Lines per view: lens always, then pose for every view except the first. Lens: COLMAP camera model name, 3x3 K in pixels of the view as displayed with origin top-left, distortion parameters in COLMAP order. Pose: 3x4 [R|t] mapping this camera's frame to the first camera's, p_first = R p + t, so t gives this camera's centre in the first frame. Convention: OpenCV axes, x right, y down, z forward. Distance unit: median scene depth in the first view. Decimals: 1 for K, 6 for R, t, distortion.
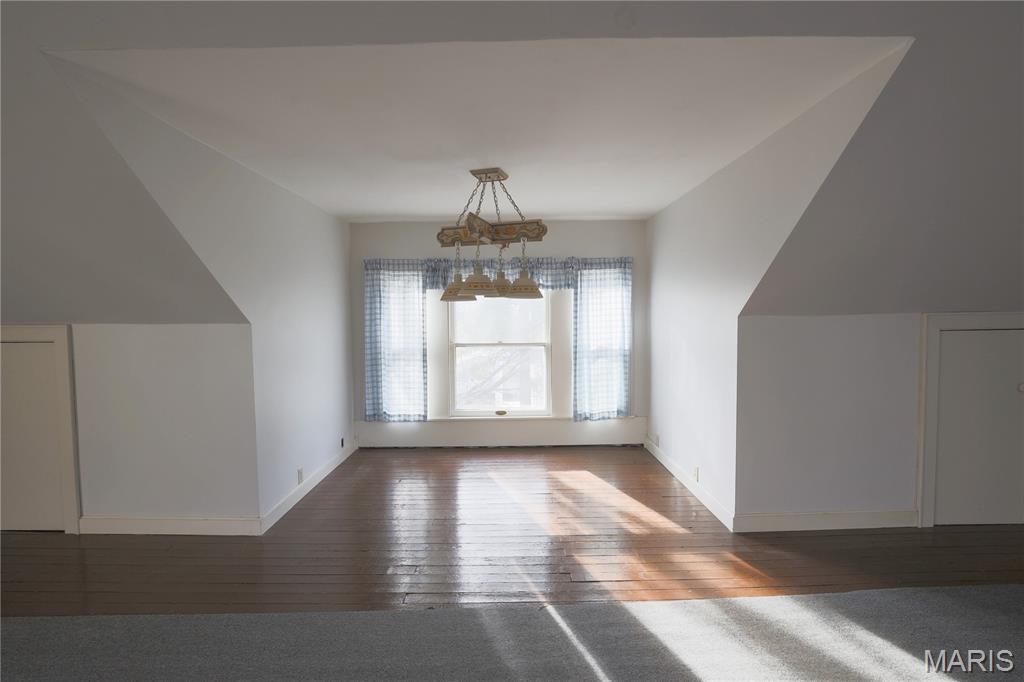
lens RADIAL K [[467.1, 0, 512.2], [0, 467.1, 340.8], [0, 0, 1]] dist [-0.040732, 0.012187]
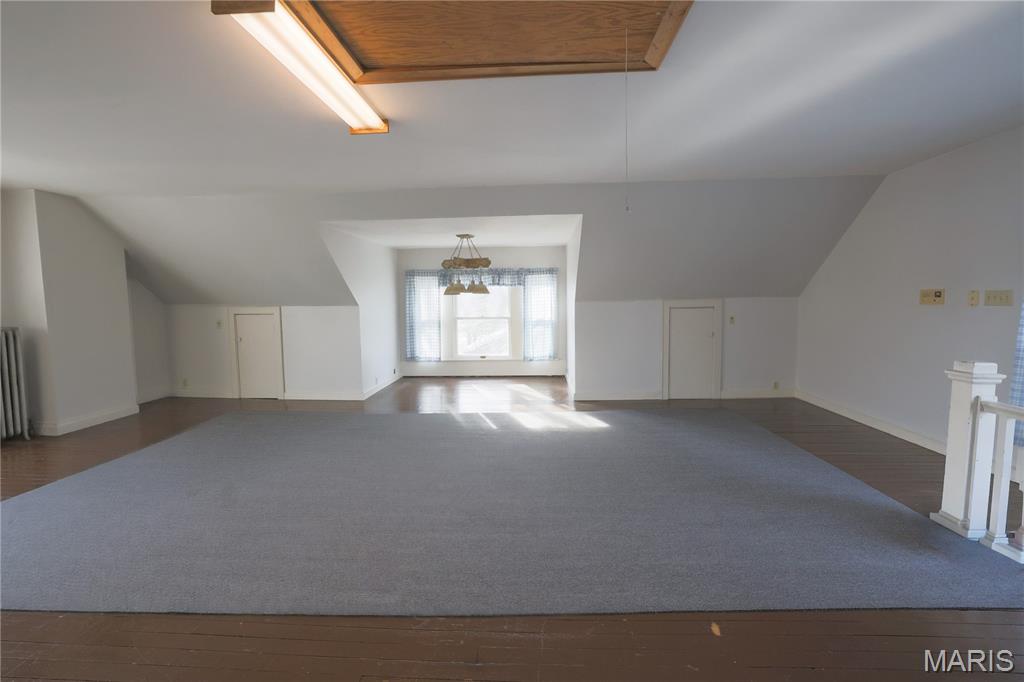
lens RADIAL K [[467.1, 0, 512.0], [0, 467.1, 341.9], [0, 0, 1]] dist [-0.040732, 0.012187]
pose [[0.998157, 0.003080, -0.060604, 0.196513], [-0.000814, 0.999301, 0.037378, 0.033146], [0.060677, -0.037259, 0.997462, -0.760302]]
